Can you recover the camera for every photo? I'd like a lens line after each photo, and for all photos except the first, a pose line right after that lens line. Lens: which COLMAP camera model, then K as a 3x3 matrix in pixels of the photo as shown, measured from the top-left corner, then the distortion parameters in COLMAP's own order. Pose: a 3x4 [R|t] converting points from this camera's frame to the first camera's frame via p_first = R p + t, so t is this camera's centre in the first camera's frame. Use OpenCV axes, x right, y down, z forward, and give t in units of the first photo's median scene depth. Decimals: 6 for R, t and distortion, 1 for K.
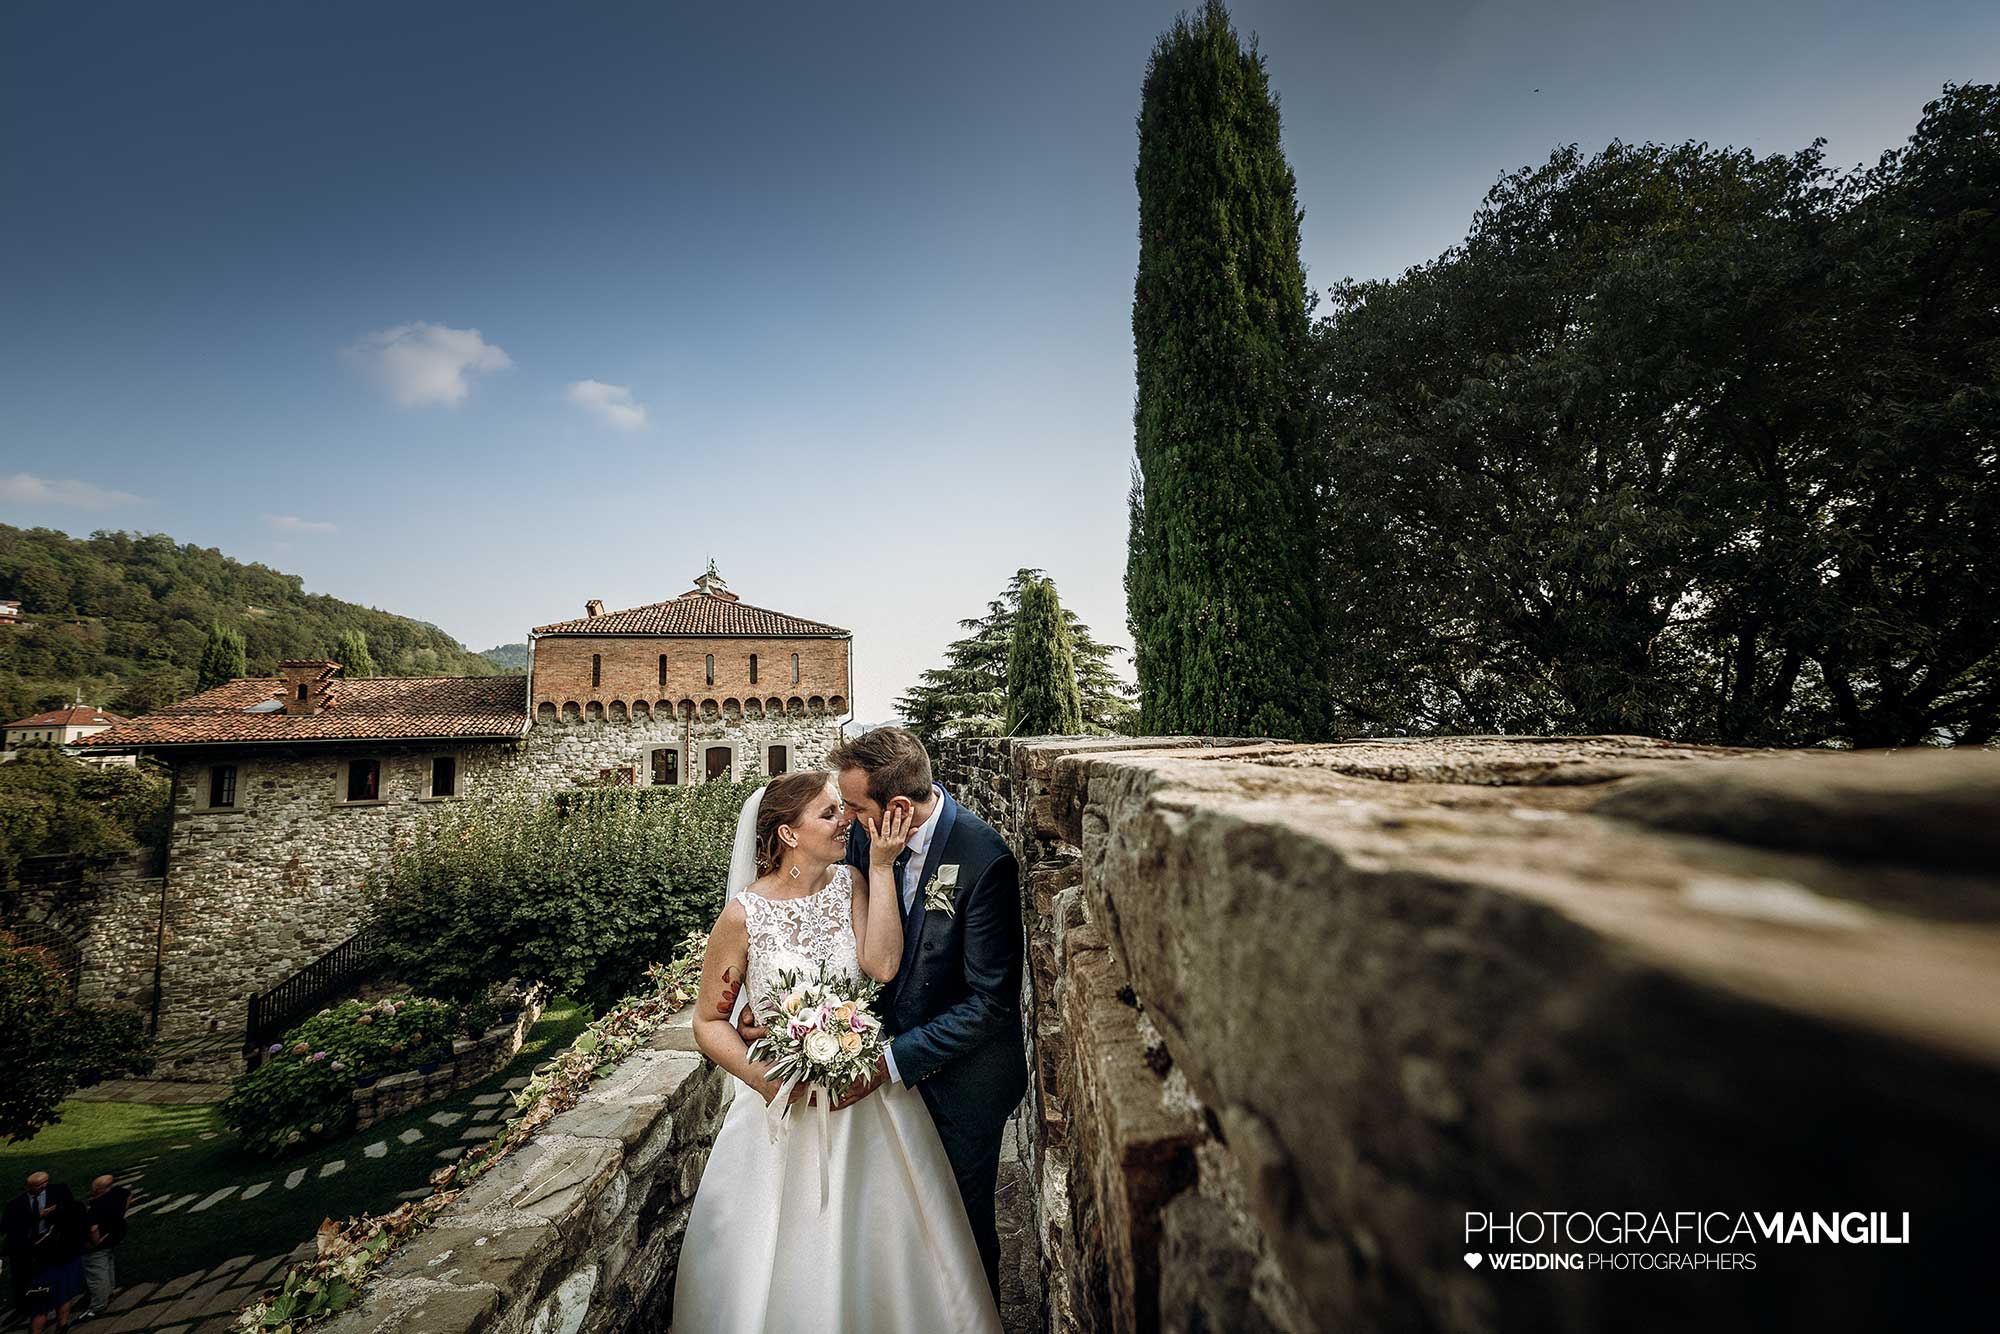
lens RADIAL K [[694.2, 0, 994.4], [0, 694.2, 653.7], [0, 0, 1]] dist [-0.020308, 0.000281]
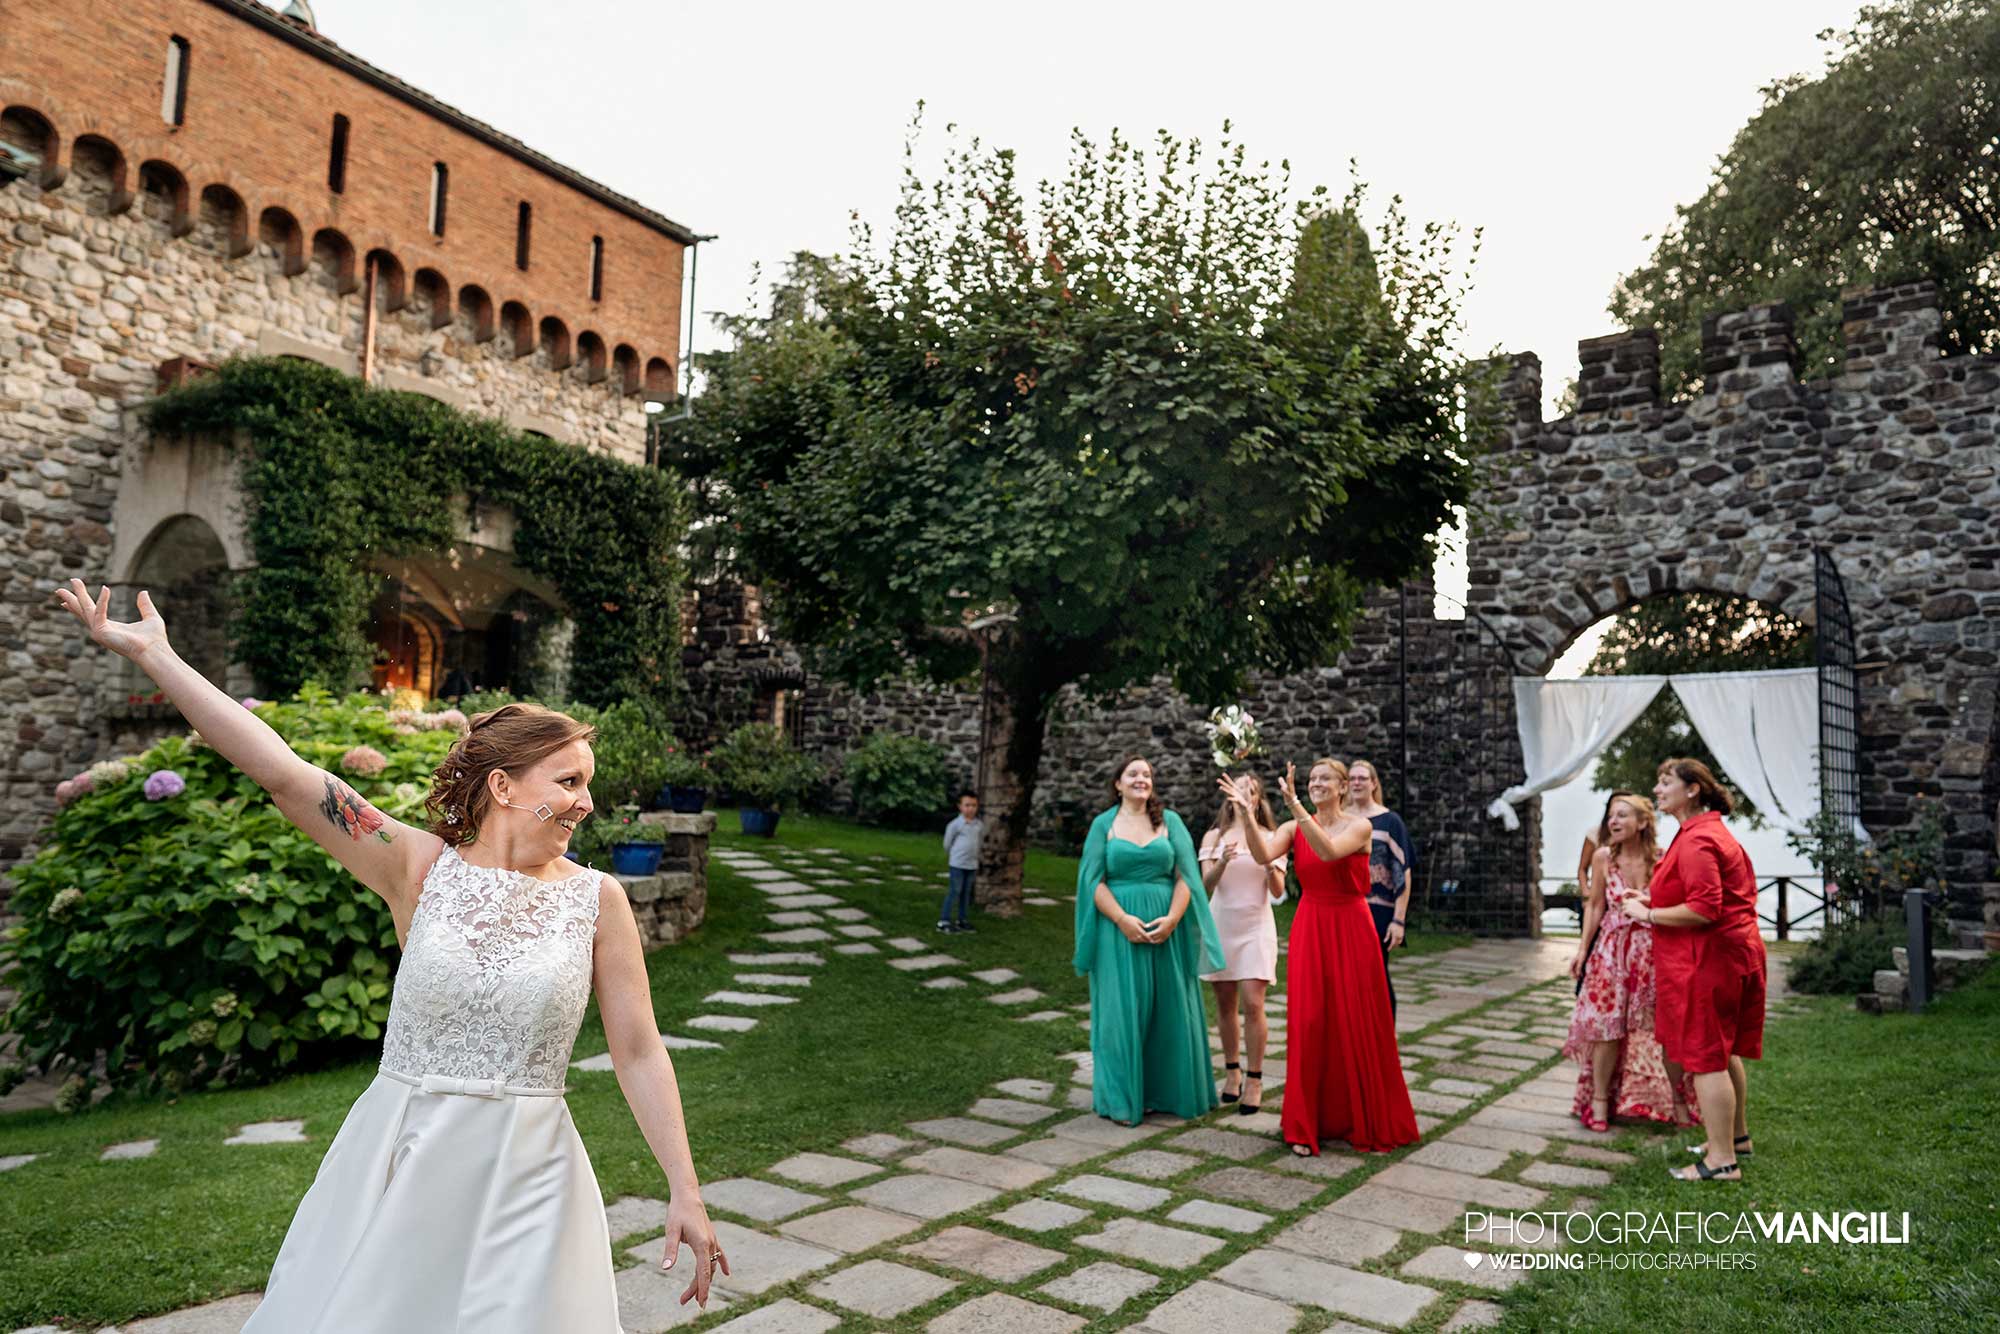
lens RADIAL K [[1337.7, 0, 1001.8], [0, 1337.7, 663.9], [0, 0, 1]] dist [-0.003076, -0.004559]
pose [[0.742891, 0.122891, 0.658035, -0.958555], [-0.132830, 0.990520, -0.035025, 0.406589], [-0.656101, -0.061387, 0.752172, 0.275460]]
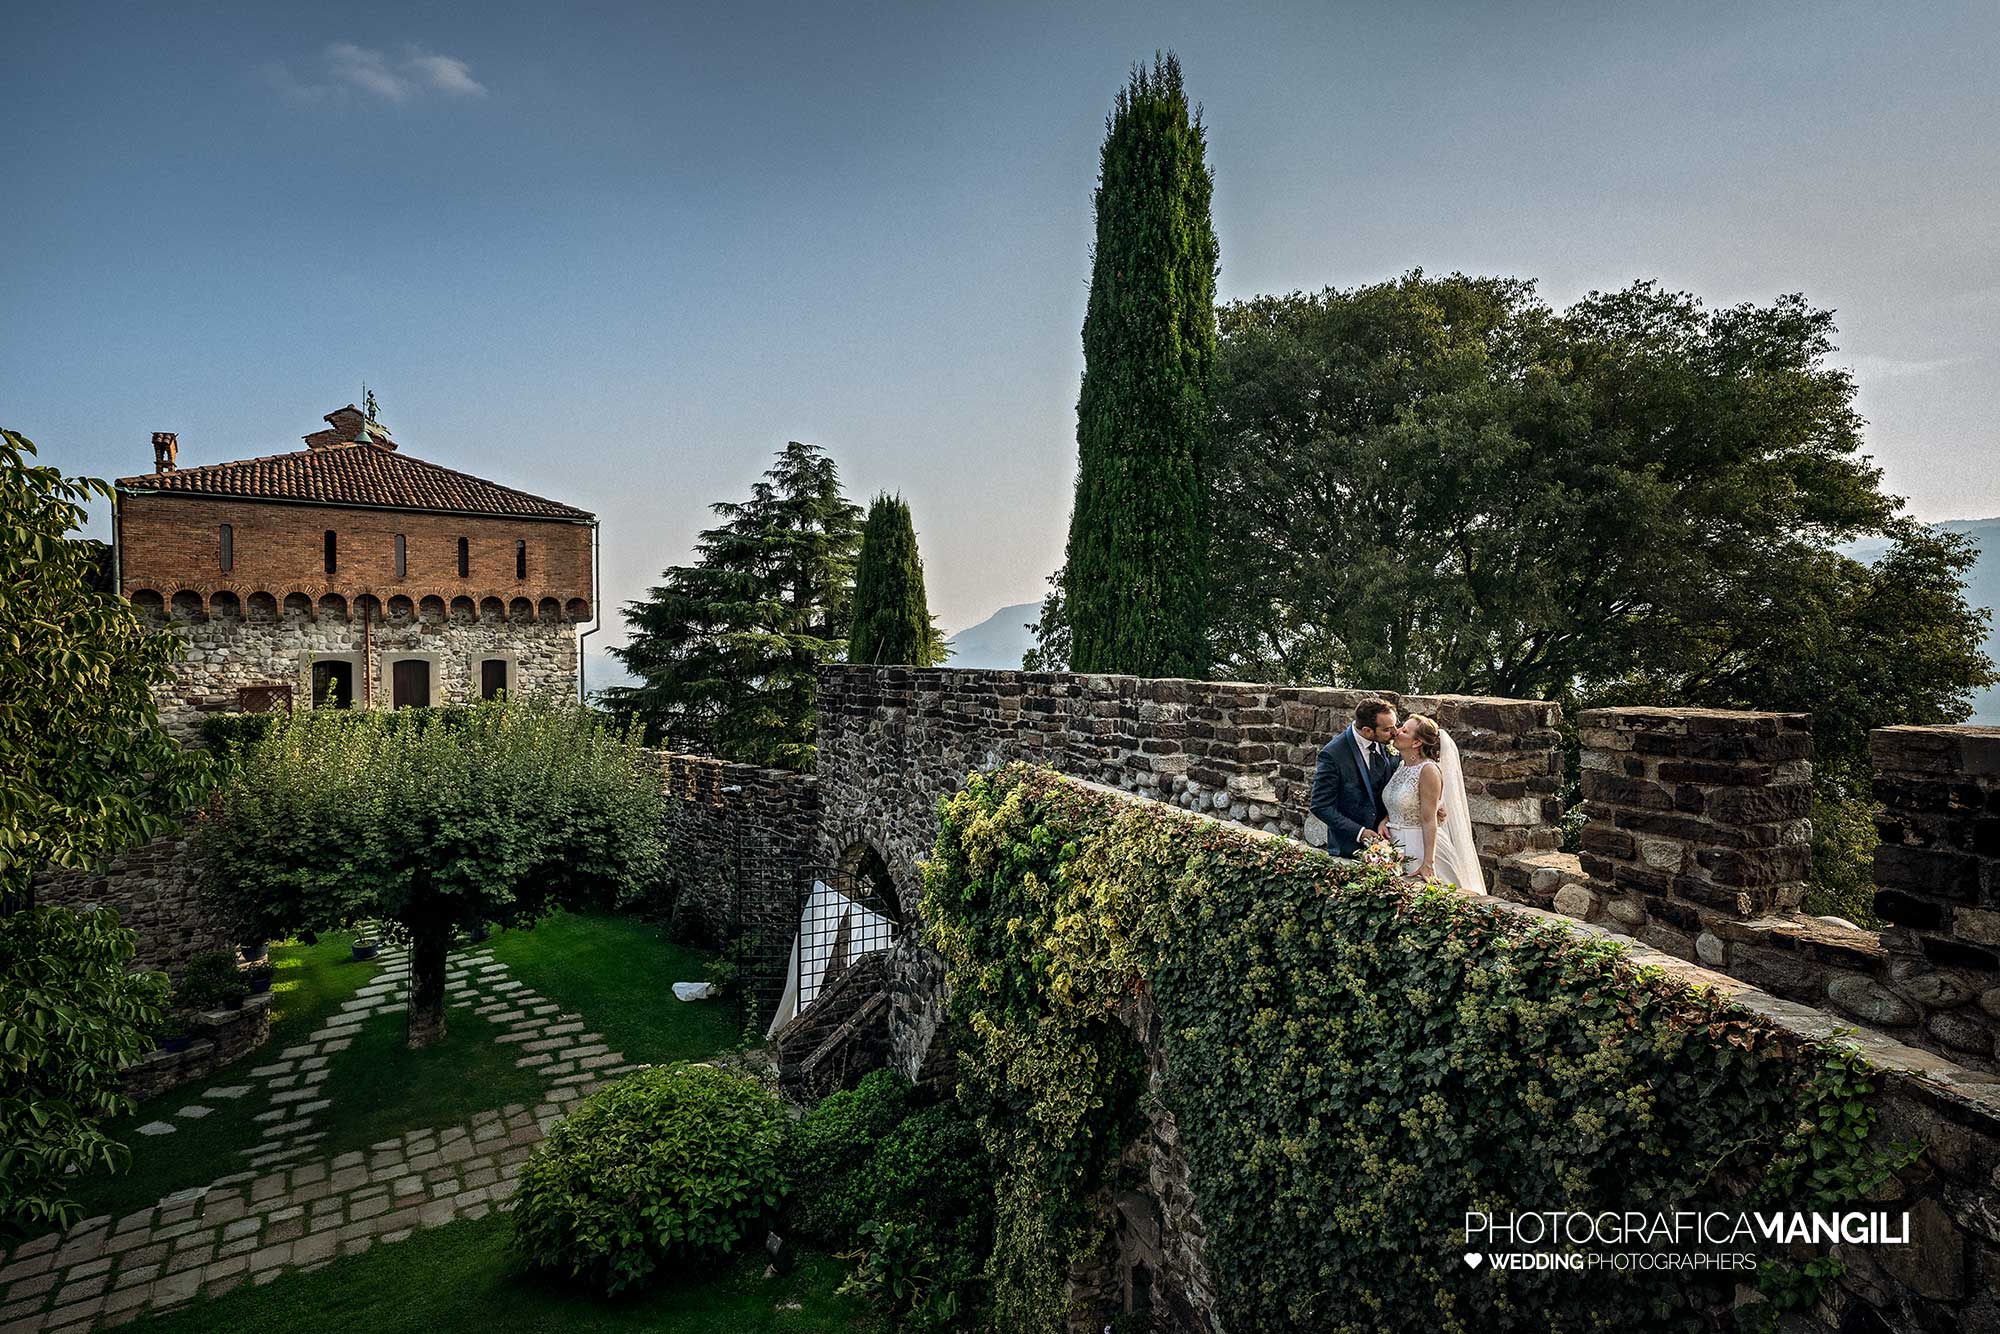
lens RADIAL K [[1020.2, 0, 993.4], [0, 1020.2, 652.6], [0, 0, 1]] dist [0.010149, -0.000994]
pose [[0.935773, 0.031032, 0.351234, -0.297760], [-0.072643, 0.991718, 0.105921, -0.052700], [-0.345038, -0.124633, 0.930277, -0.360752]]
